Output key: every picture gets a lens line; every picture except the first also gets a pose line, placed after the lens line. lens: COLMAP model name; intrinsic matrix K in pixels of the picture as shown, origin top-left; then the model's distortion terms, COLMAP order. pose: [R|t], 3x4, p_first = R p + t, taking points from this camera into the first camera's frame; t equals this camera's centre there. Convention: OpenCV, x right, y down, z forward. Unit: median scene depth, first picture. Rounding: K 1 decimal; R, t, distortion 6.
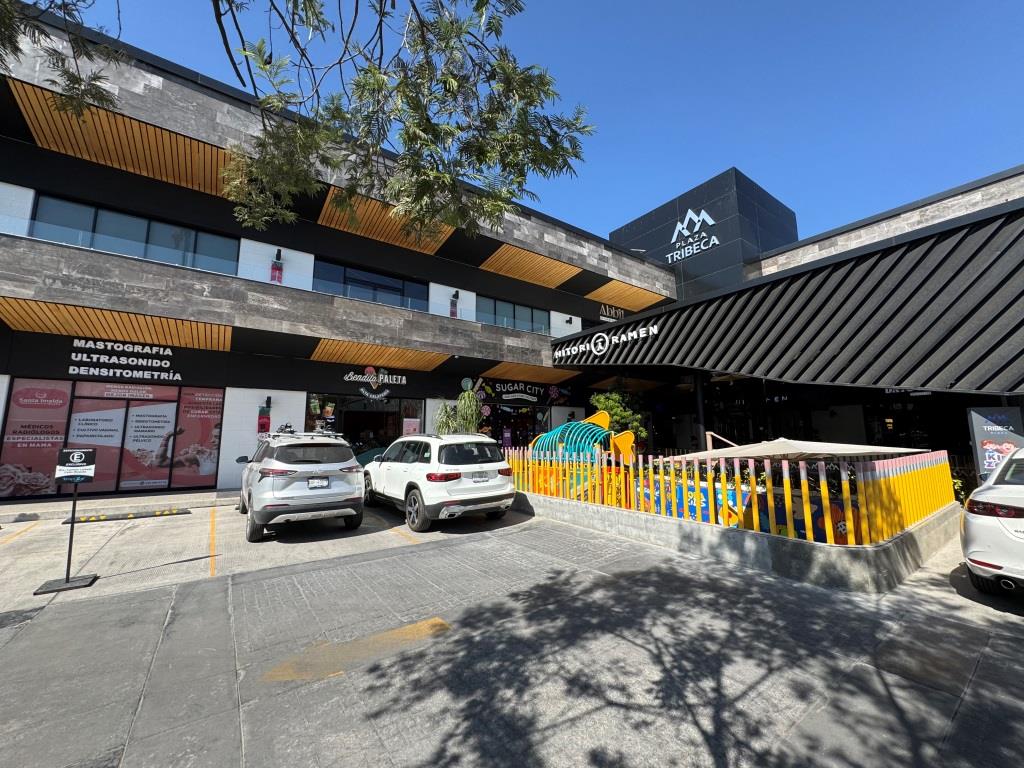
lens RADIAL K [[407.2, 0, 514.7], [0, 407.2, 382.0], [0, 0, 1]] dist [-0.004107, 0.000687]
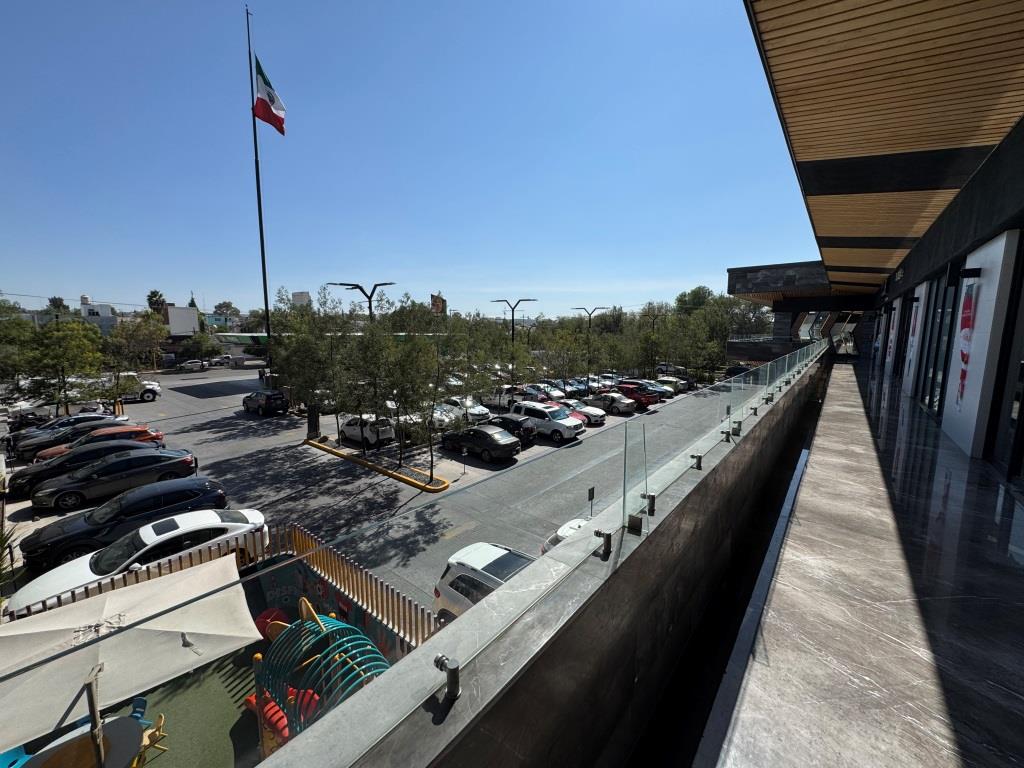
lens RADIAL K [[407.2, 0, 512.2], [0, 407.2, 382.4], [0, 0, 1]] dist [-0.004107, 0.000687]
pose [[-0.964837, 0.033125, -0.260754, 0.049413], [0.034623, 0.999400, -0.001151, -0.293125], [0.260559, -0.010138, -0.965405, 1.868812]]
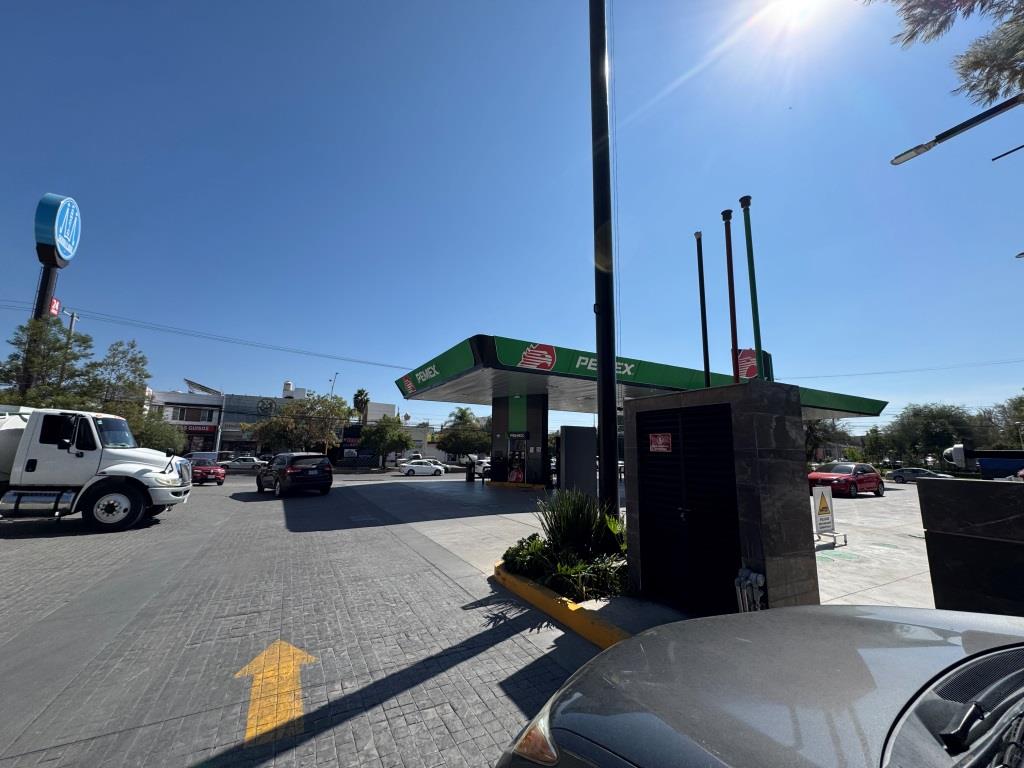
lens RADIAL K [[407.2, 0, 508.6], [0, 407.2, 390.2], [0, 0, 1]] dist [-0.004107, 0.000687]
pose [[-0.990645, 0.010734, 0.136039, 1.386592], [-0.028598, 0.958434, -0.283877, -0.303640], [-0.133431, -0.285112, -0.949161, -2.036697]]
